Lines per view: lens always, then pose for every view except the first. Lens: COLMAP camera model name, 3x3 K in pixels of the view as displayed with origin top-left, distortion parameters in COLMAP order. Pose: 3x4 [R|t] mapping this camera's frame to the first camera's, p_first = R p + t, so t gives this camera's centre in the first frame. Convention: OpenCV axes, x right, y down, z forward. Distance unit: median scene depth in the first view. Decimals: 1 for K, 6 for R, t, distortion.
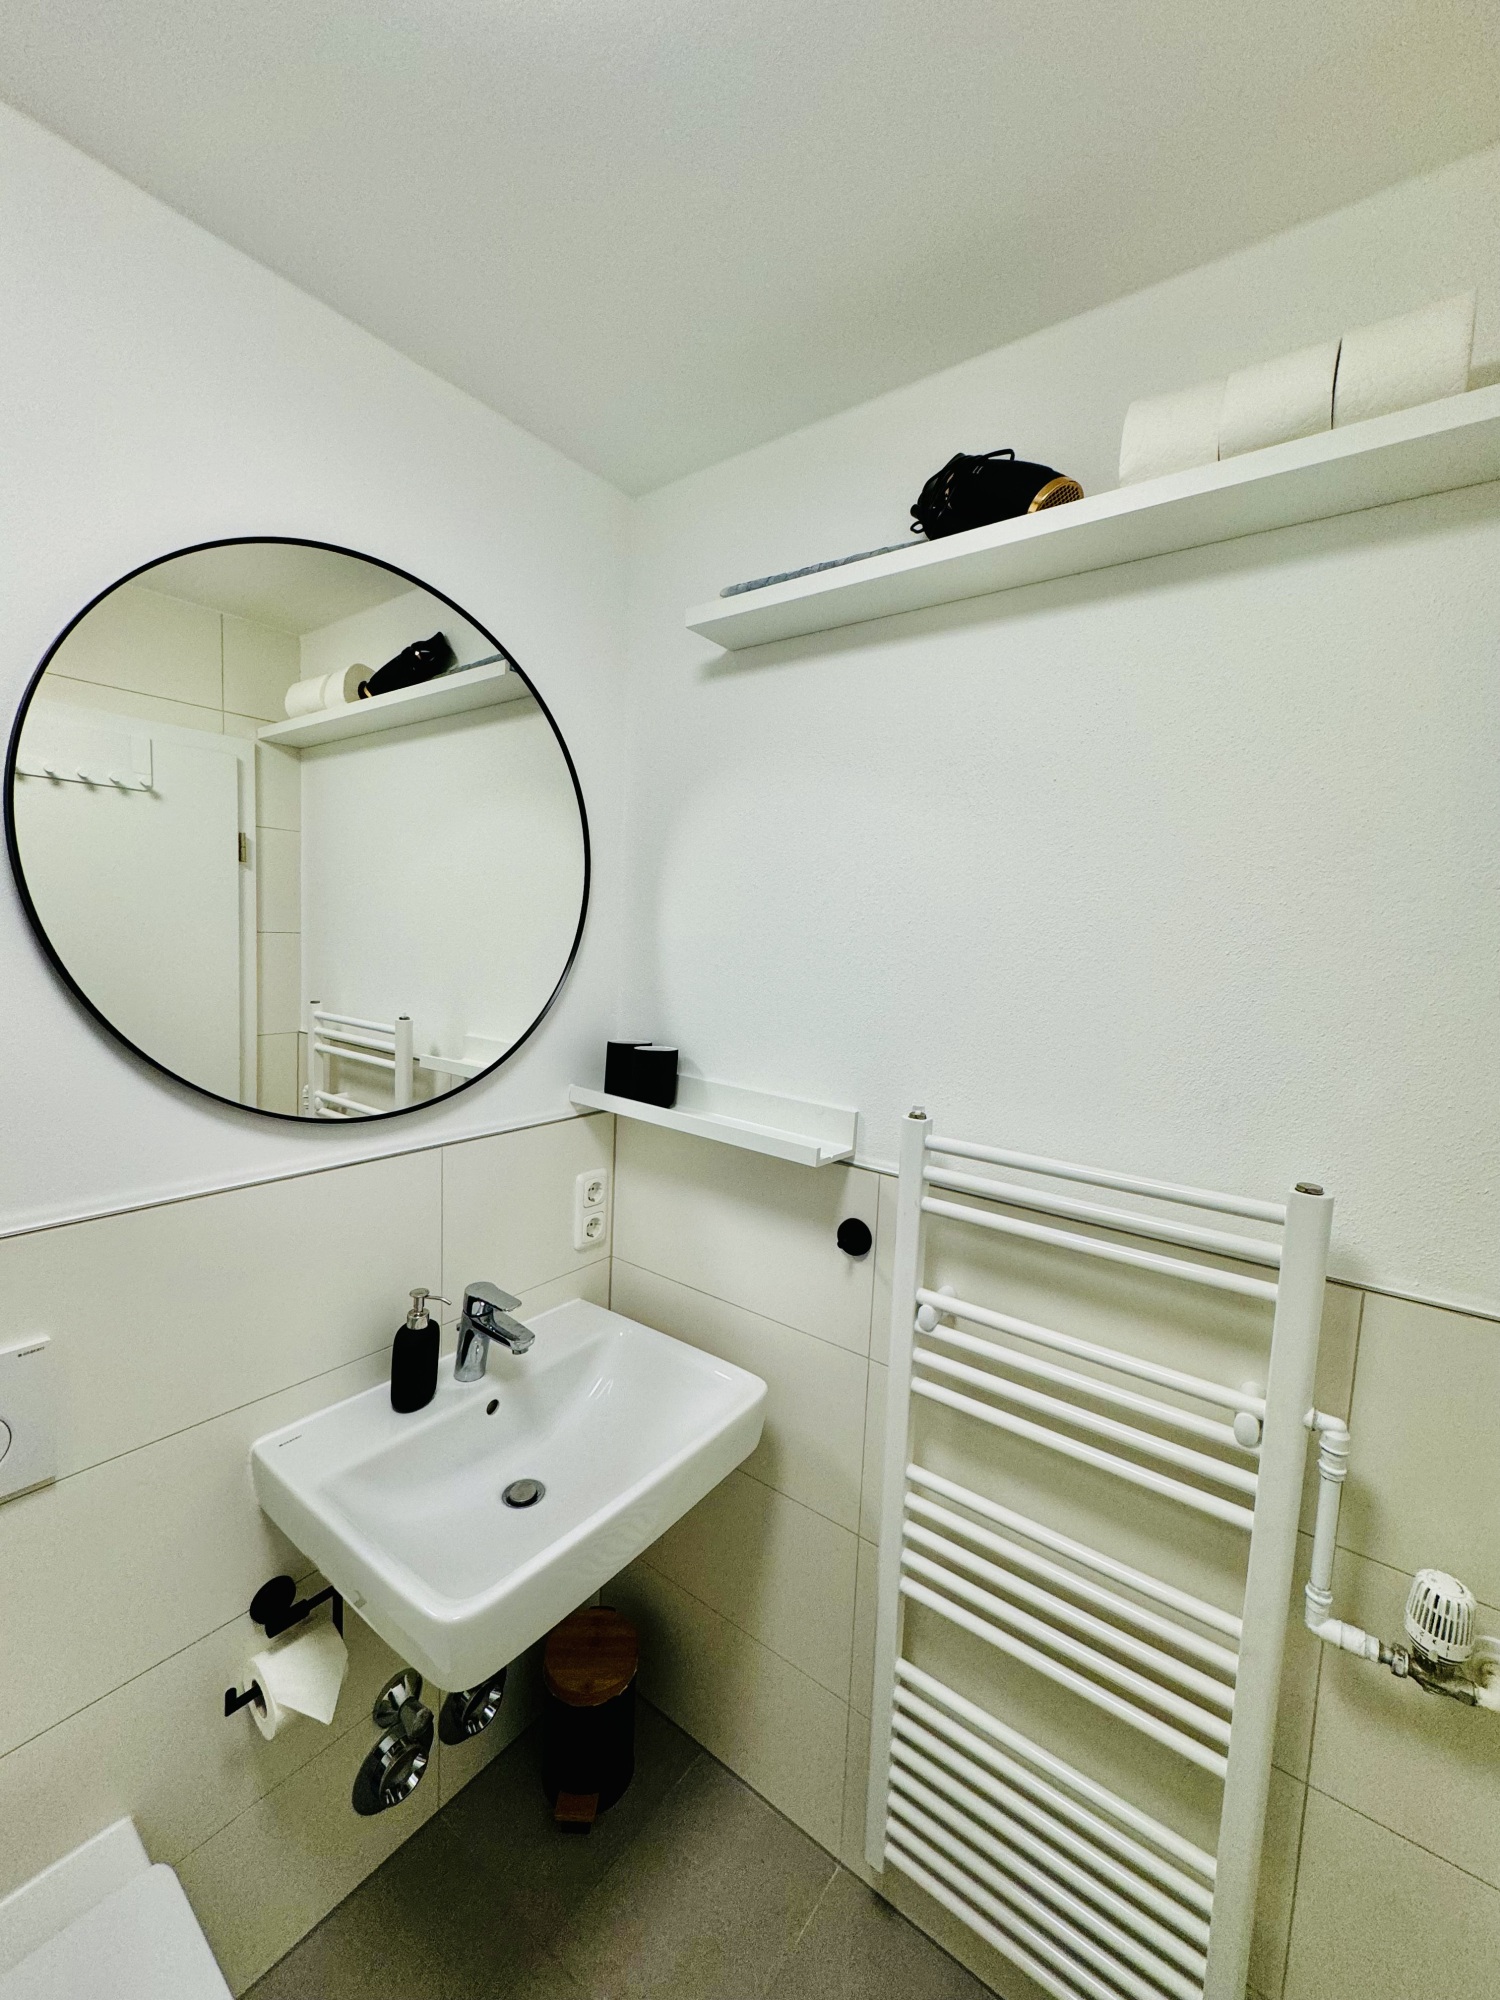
lens RADIAL K [[797.4, 0, 747.7], [0, 797.4, 996.5], [0, 0, 1]] dist [-0.007069, 0.001310]
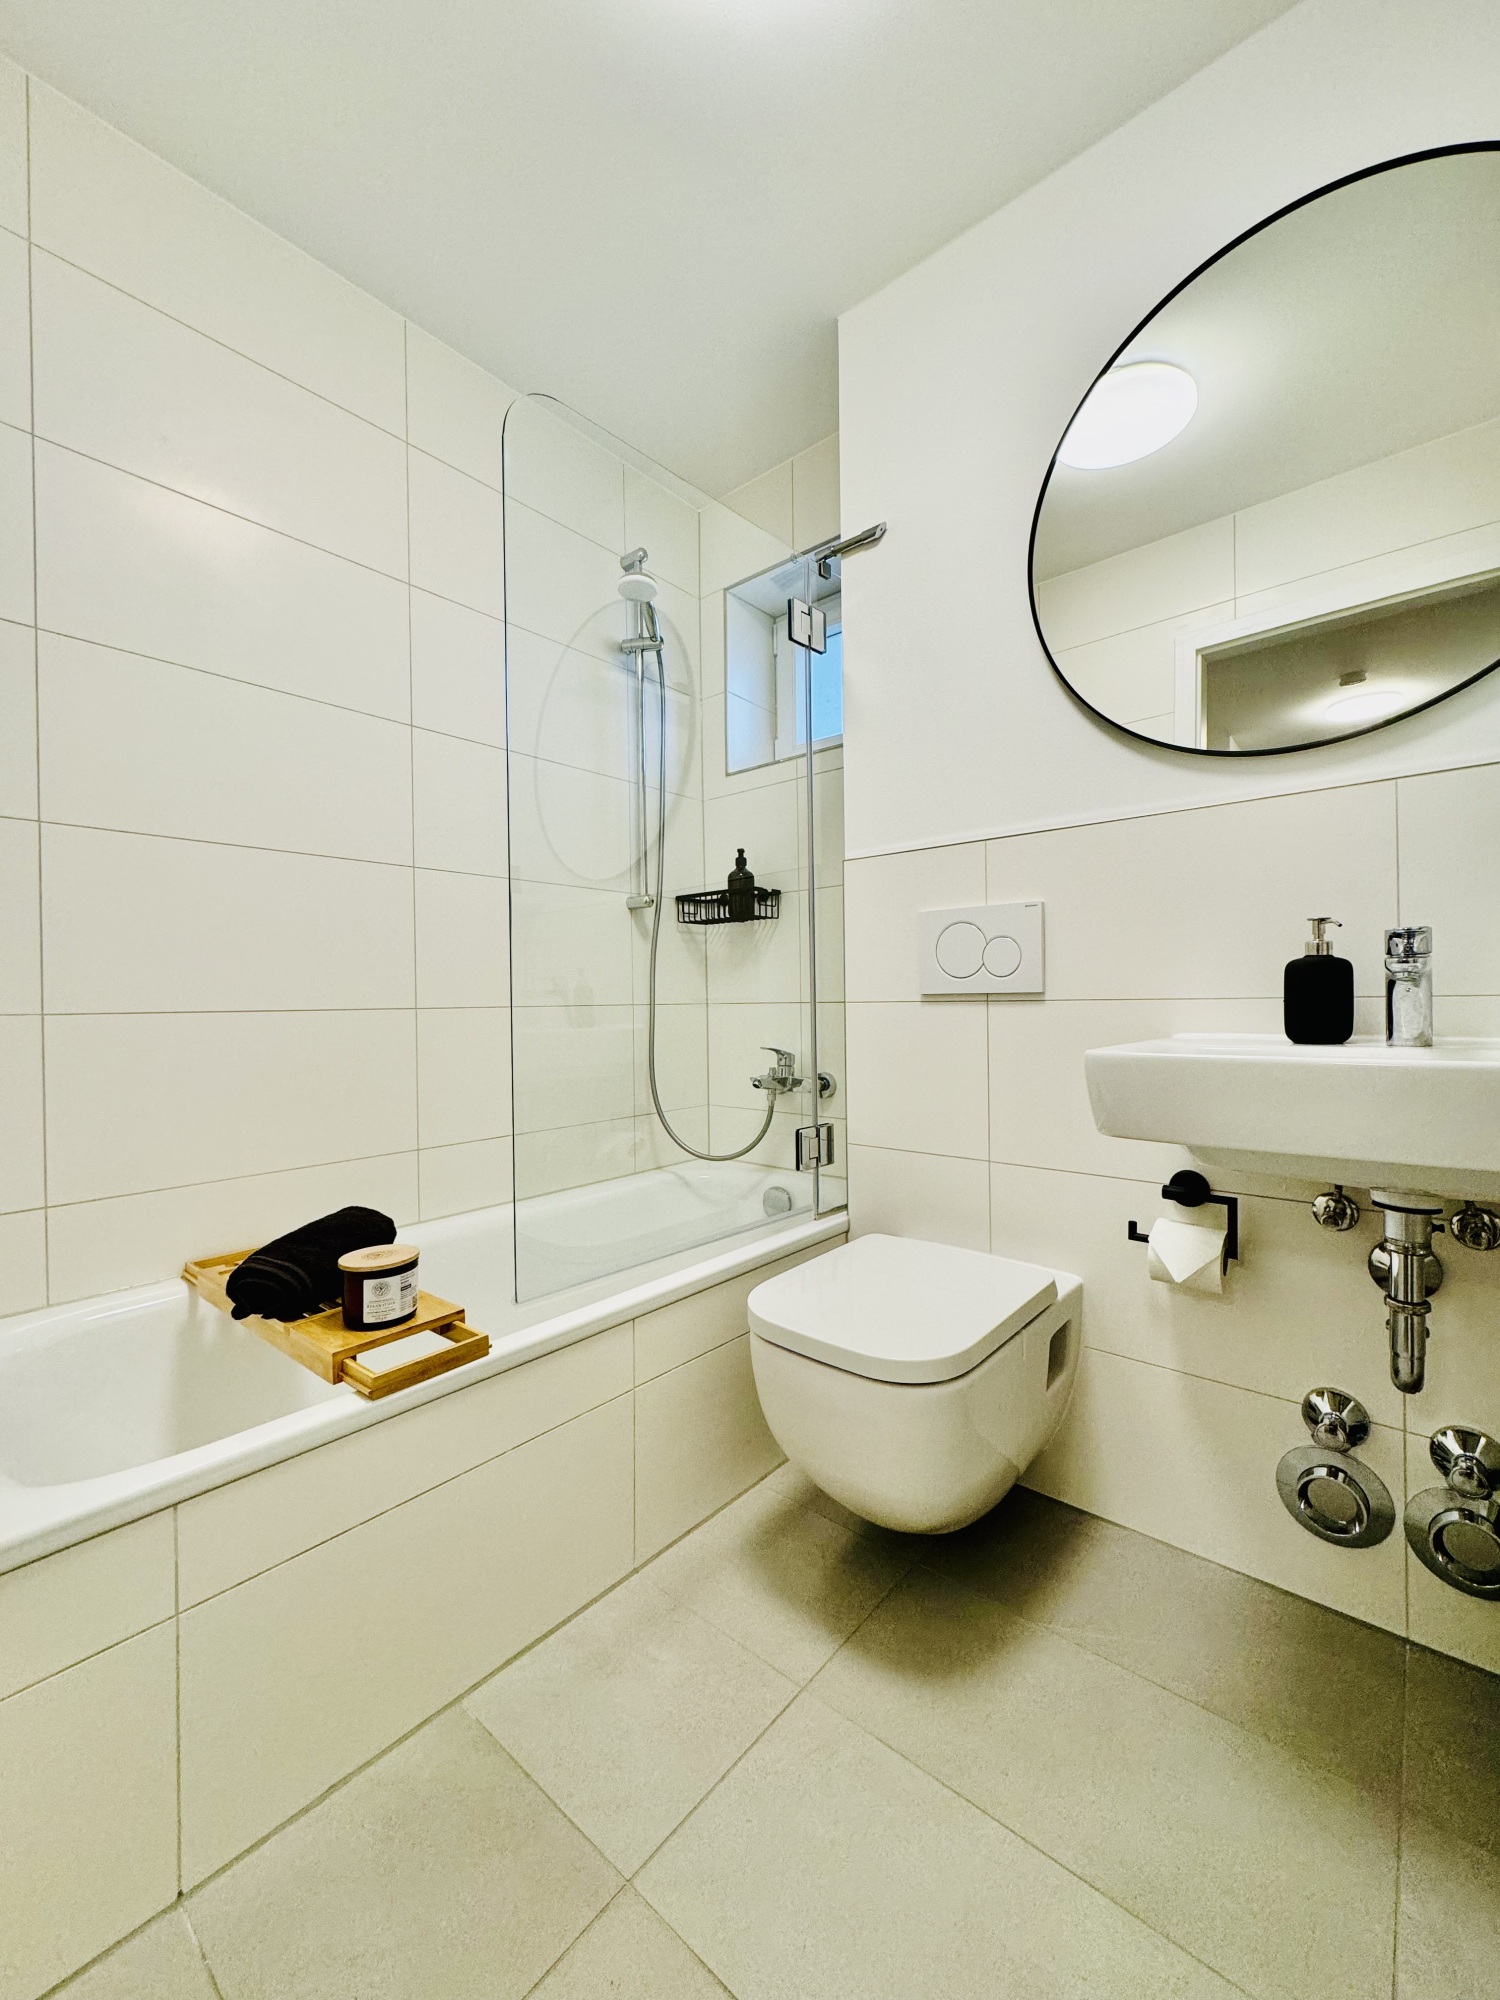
lens RADIAL K [[797.4, 0, 750.2], [0, 797.4, 997.4], [0, 0, 1]] dist [-0.007069, 0.001310]
pose [[-0.068250, -0.037240, -0.996973, 0.551664], [-0.070403, 0.996992, -0.032421, 0.545783], [0.995181, 0.067978, -0.070666, 0.425019]]
